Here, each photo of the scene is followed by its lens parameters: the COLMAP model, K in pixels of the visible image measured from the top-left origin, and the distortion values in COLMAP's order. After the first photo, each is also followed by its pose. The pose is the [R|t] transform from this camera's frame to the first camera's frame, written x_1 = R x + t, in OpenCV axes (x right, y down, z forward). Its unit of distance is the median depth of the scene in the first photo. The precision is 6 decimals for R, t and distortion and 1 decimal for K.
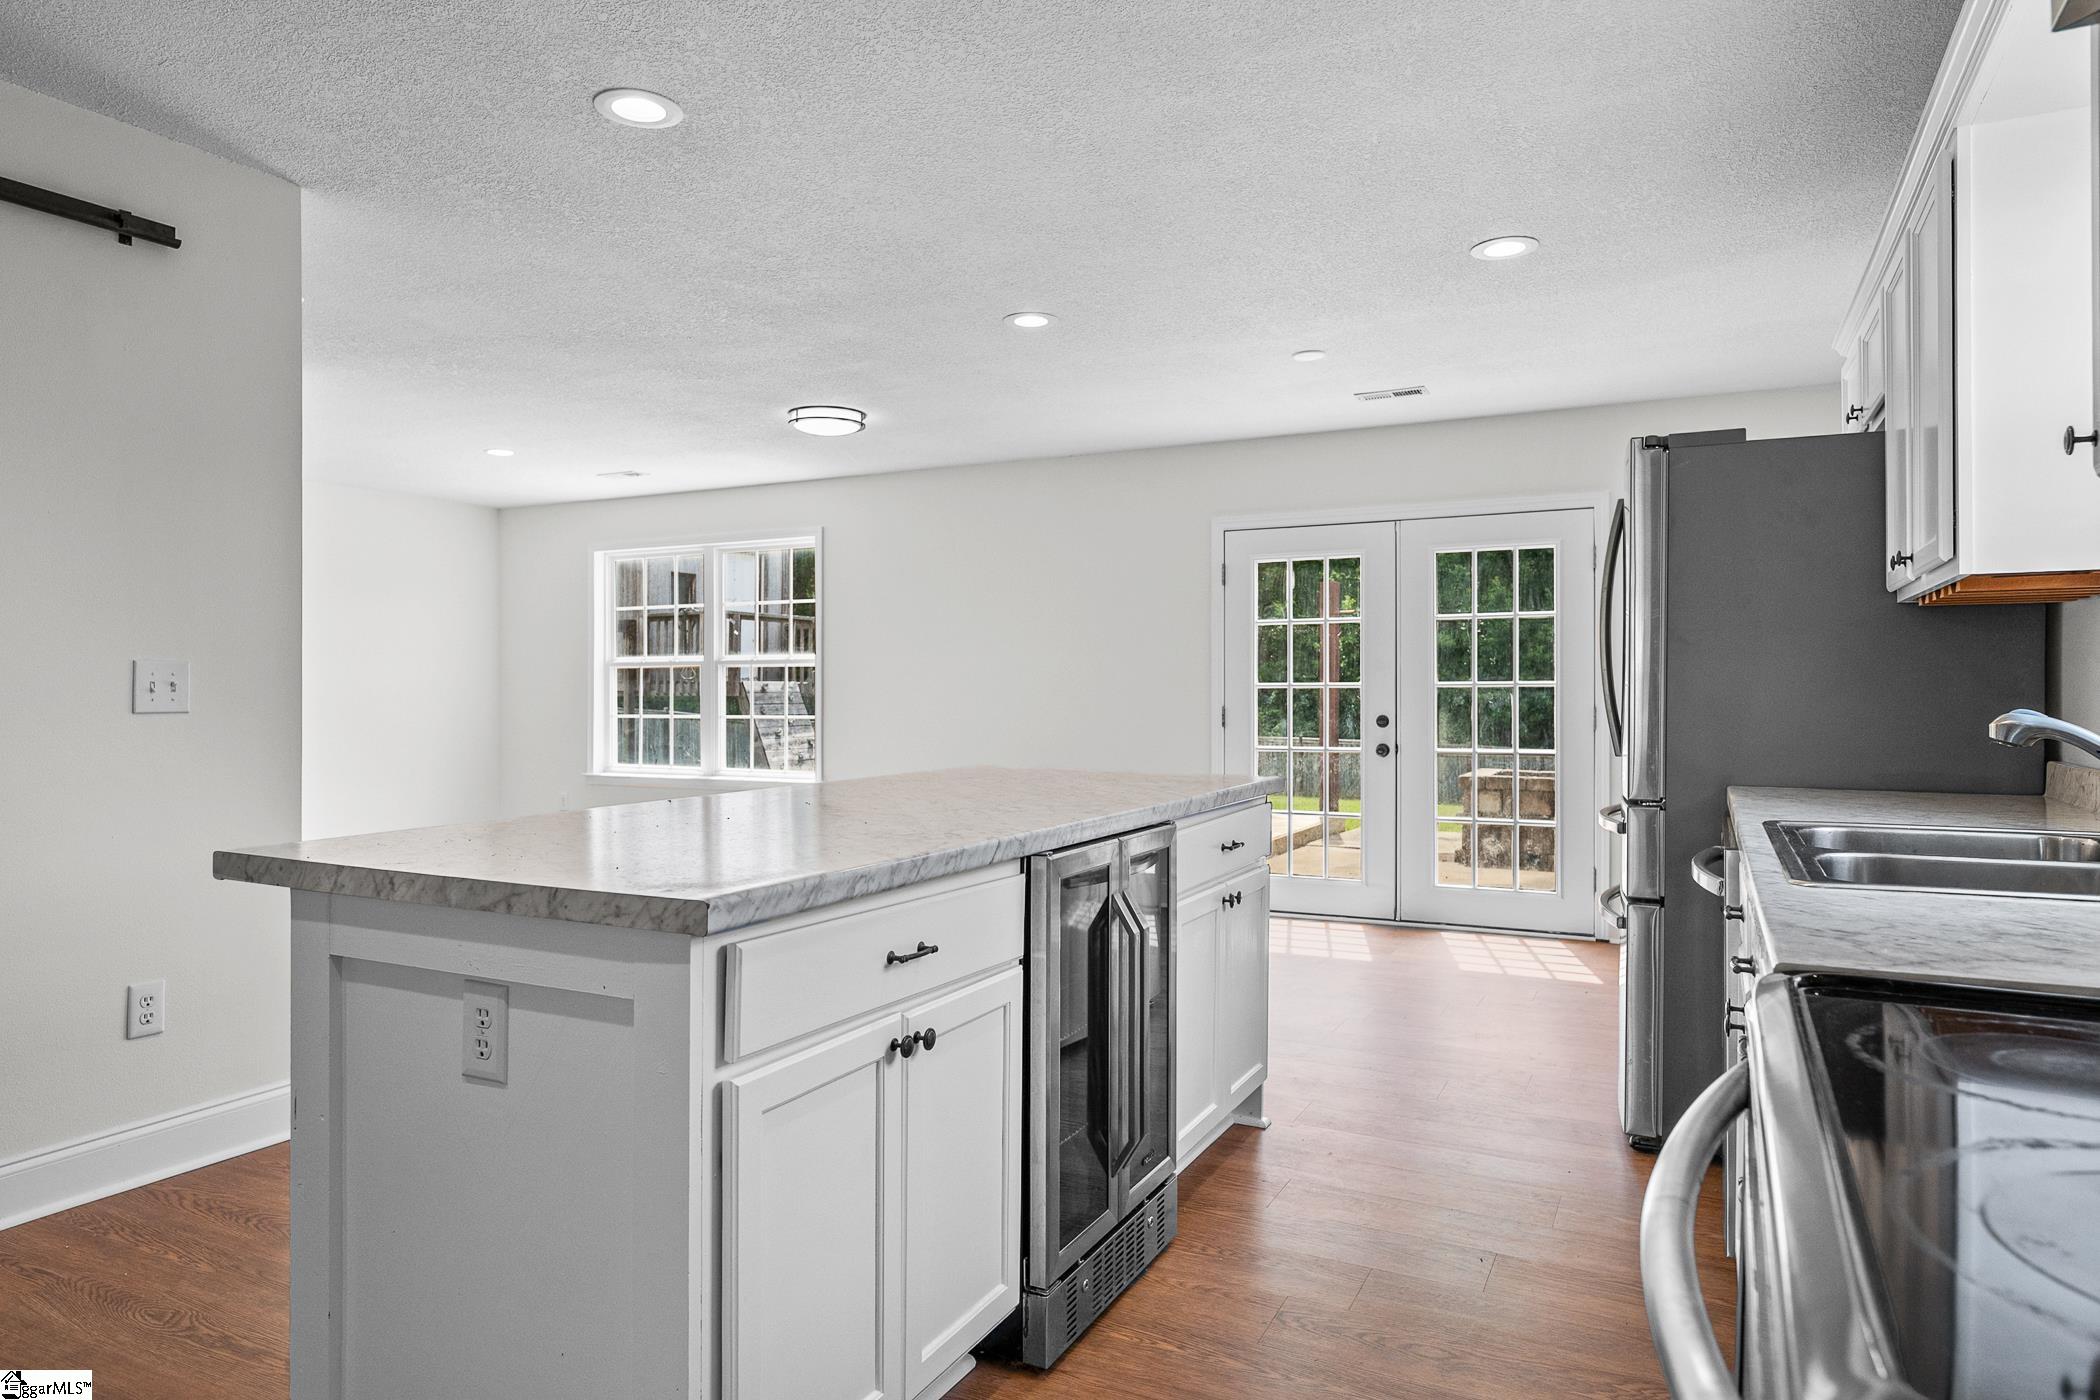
lens RADIAL K [[1302.9, 0, 1044.2], [0, 1302.9, 677.5], [0, 0, 1]] dist [0.018821, 0.005612]
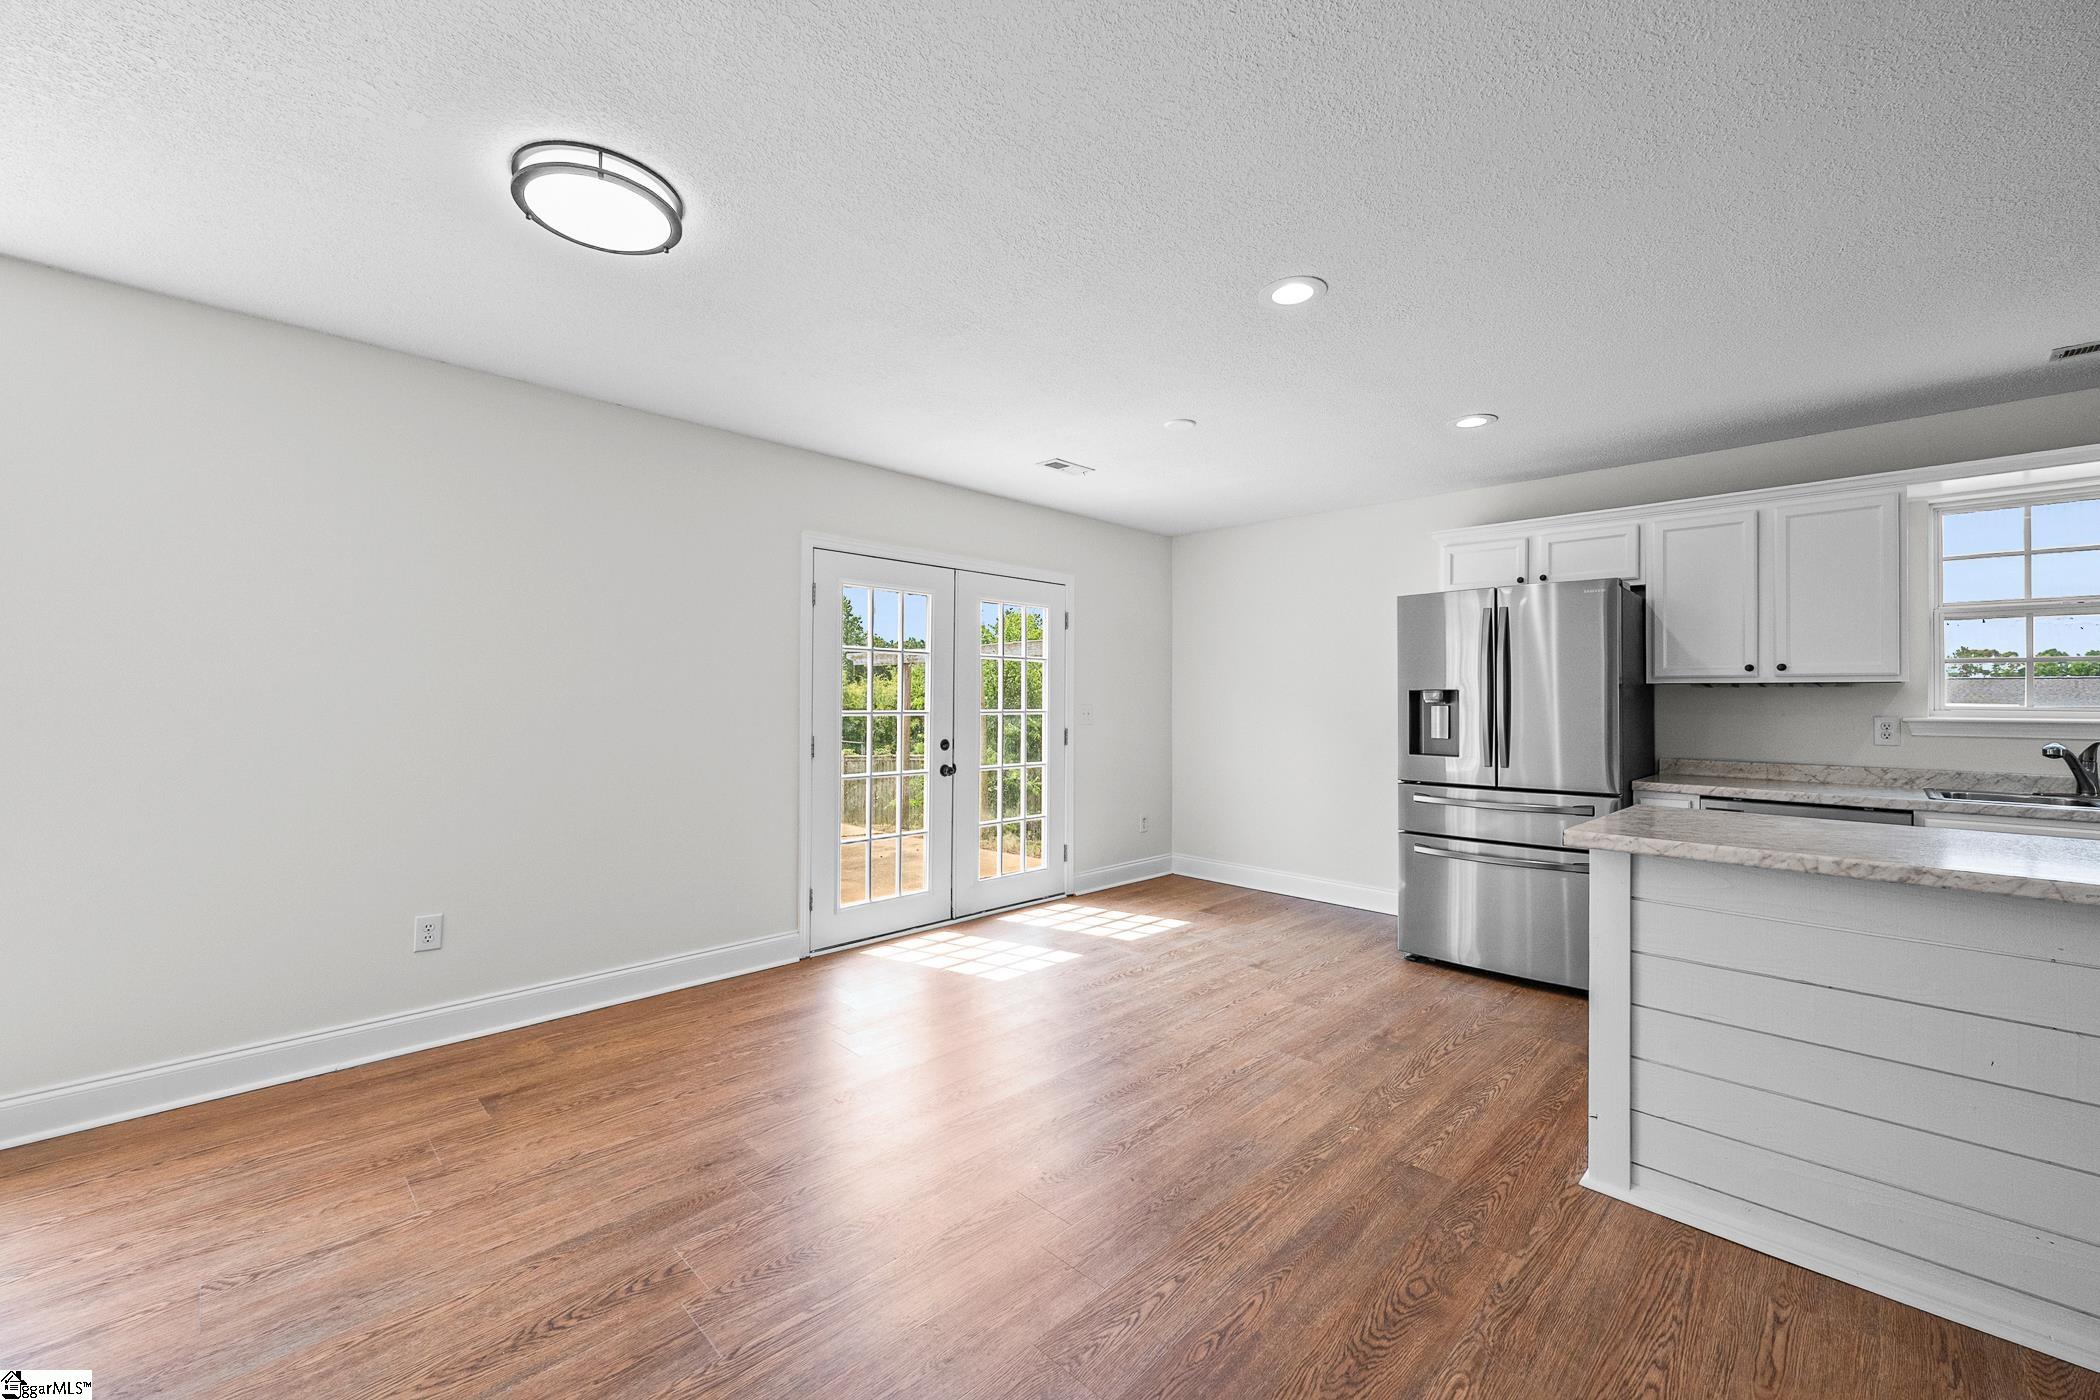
lens RADIAL K [[833.6, 0, 1054.0], [0, 833.6, 685.4], [0, 0, 1]] dist [-0.003198, 0.000185]
pose [[0.301532, 0.021887, 0.953205, -0.395891], [-0.017685, 0.999693, -0.017359, -0.006794], [-0.953292, -0.011623, 0.301826, 0.689976]]
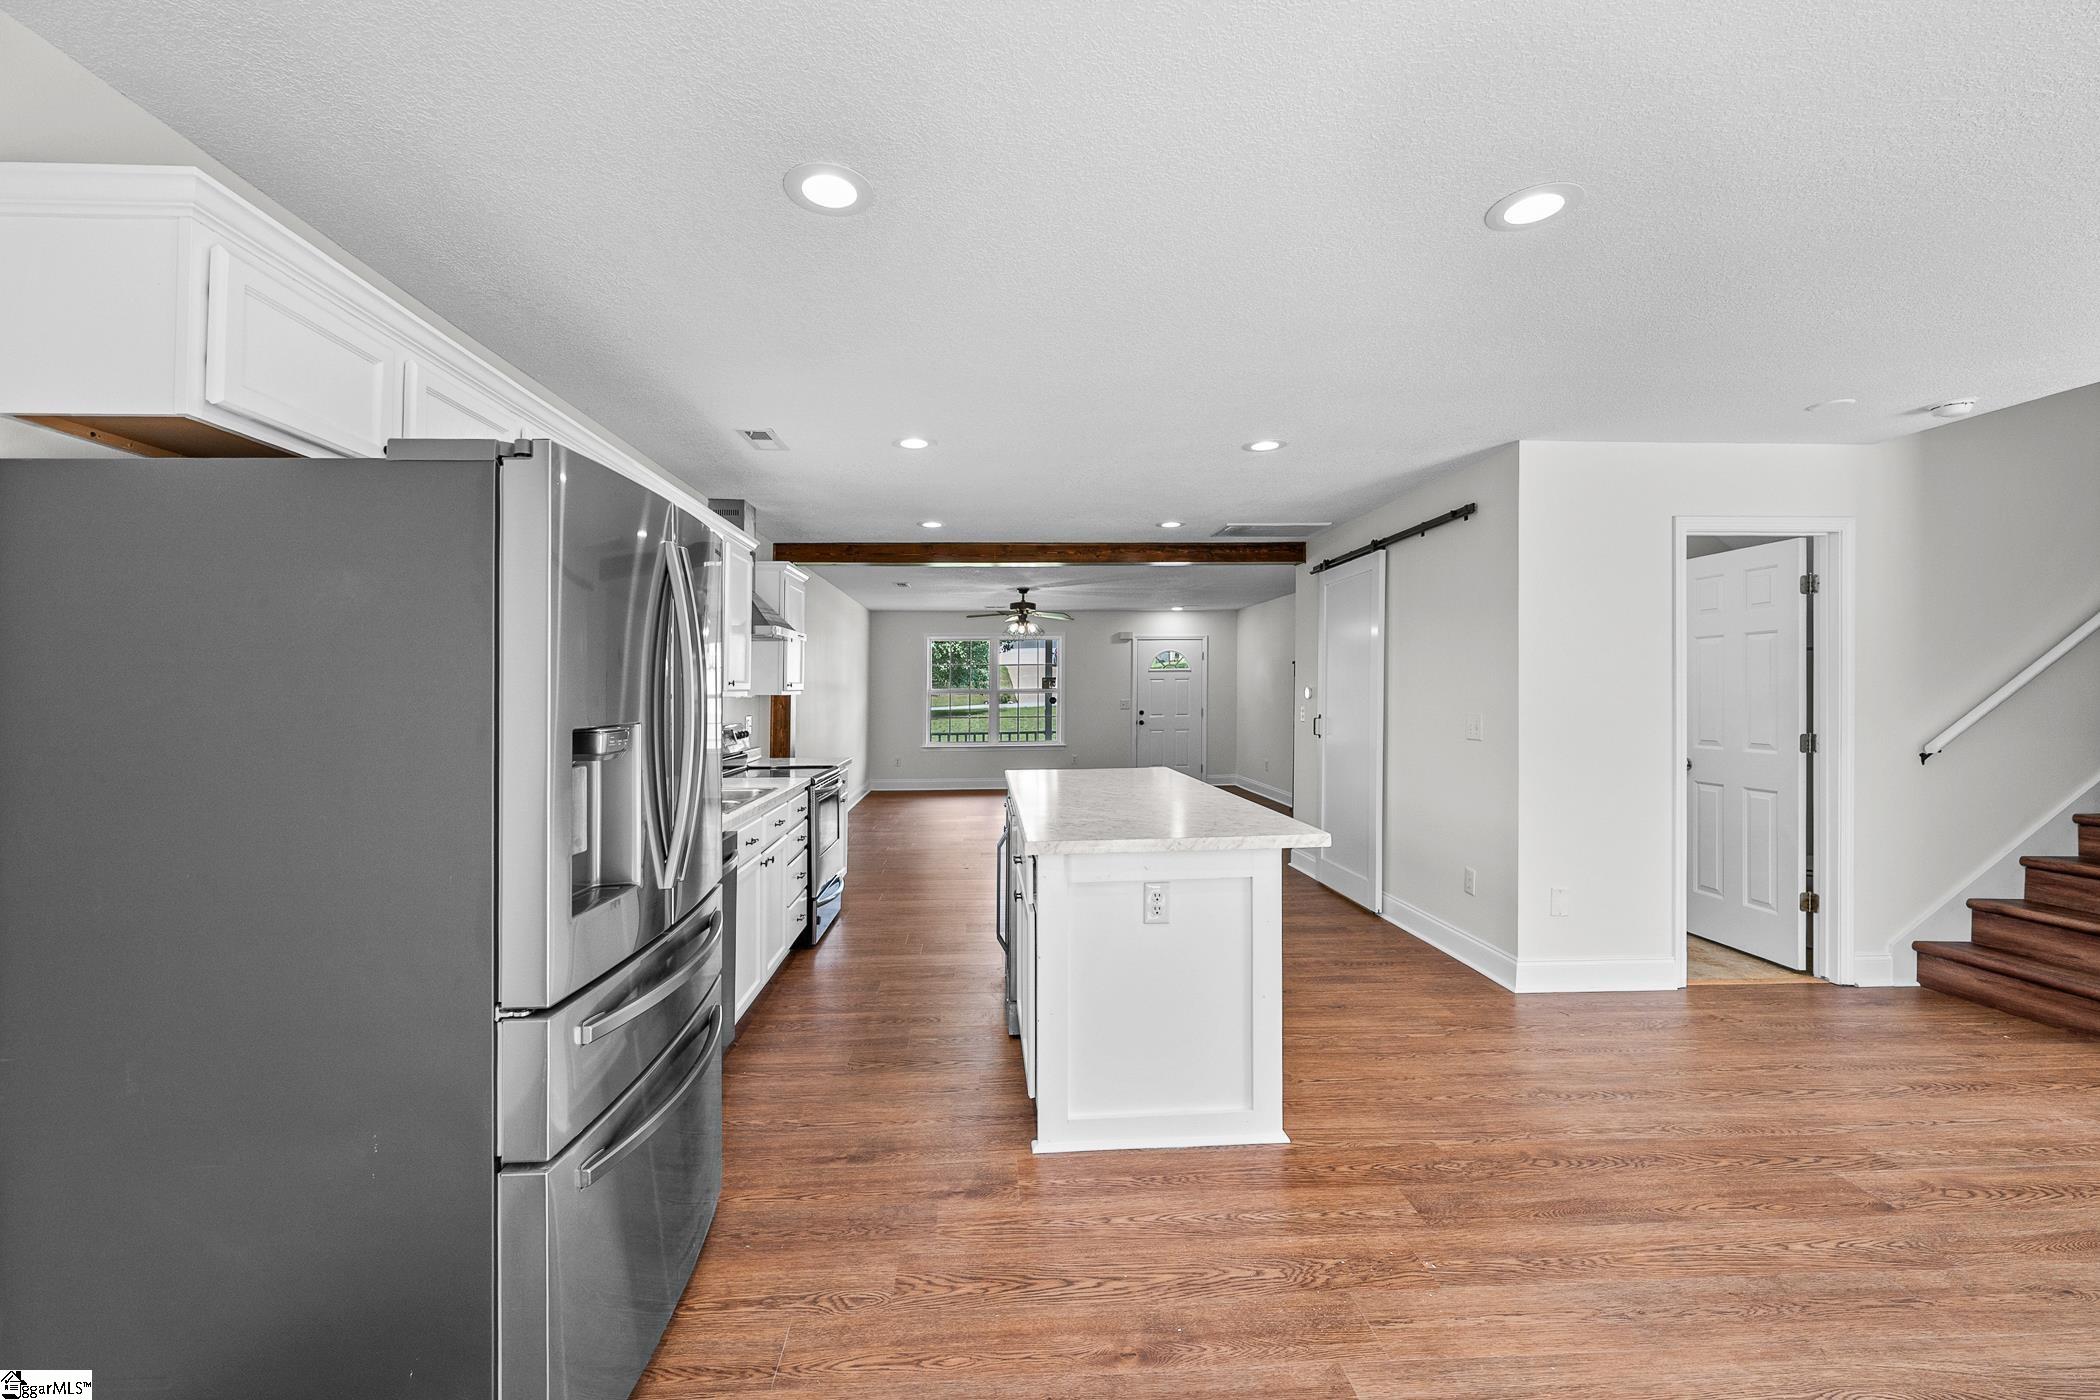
lens RADIAL K [[833.6, 0, 1026.5], [0, 833.6, 685.8], [0, 0, 1]] dist [-0.003198, 0.000185]
pose [[-0.873216, 0.004925, -0.487309, 0.283619], [0.014014, 0.999789, -0.015007, -0.024089], [0.487133, -0.019934, -0.873100, 0.869365]]
